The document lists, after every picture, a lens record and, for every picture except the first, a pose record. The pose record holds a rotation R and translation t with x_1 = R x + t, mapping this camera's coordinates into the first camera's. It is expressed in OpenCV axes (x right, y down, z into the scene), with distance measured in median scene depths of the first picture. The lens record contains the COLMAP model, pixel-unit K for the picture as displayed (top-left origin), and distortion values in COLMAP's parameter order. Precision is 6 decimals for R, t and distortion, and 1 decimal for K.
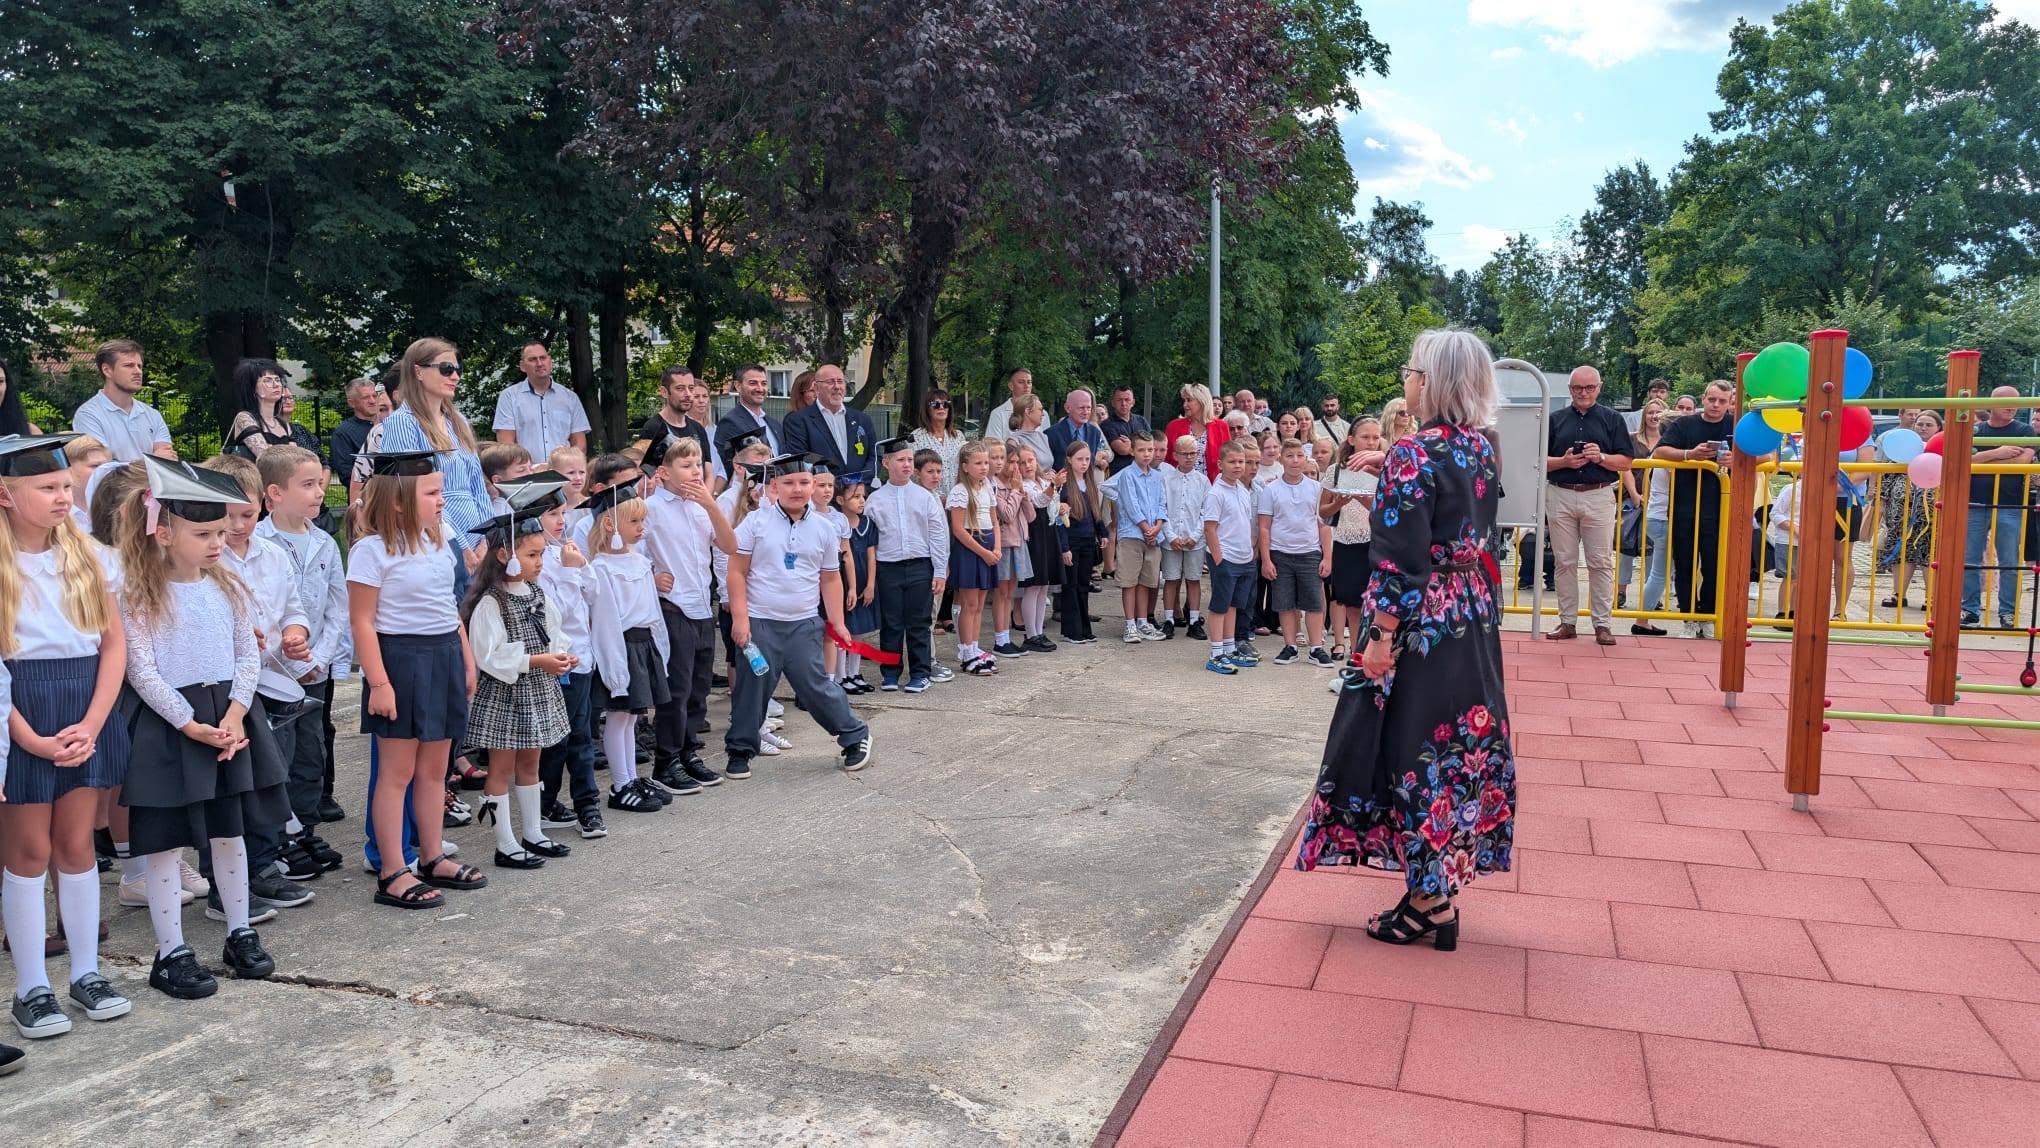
lens RADIAL K [[1453.2, 0, 1006.5], [0, 1453.2, 572.4], [0, 0, 1]] dist [-0.009649, -0.003336]
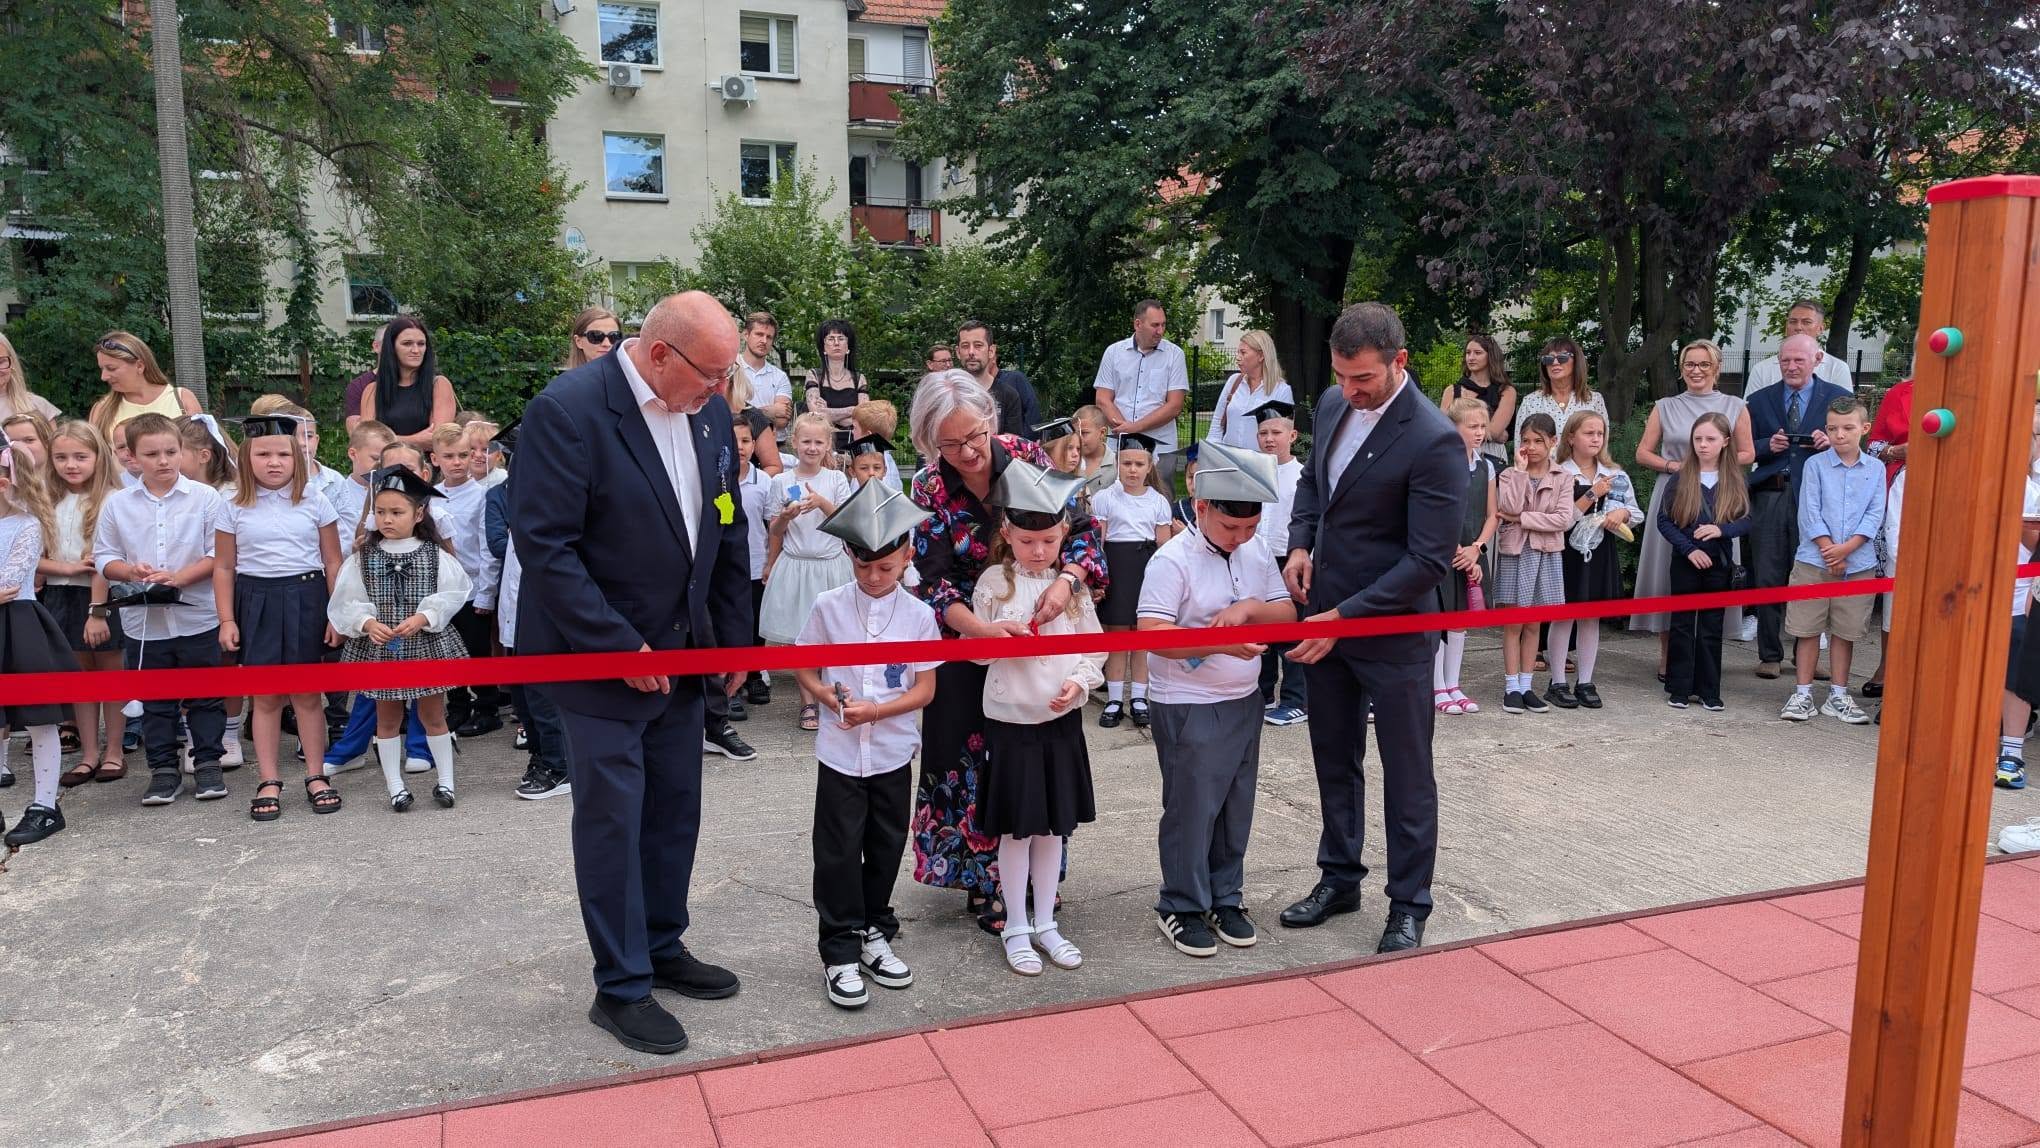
lens RADIAL K [[1453.2, 0, 1018.9], [0, 1453.2, 579.0], [0, 0, 1]] dist [-0.009649, -0.003336]
pose [[0.655743, 0.103782, -0.747817, 0.808605], [-0.077584, 0.994526, 0.069989, -0.081056], [0.750987, 0.012123, 0.660206, 0.733672]]
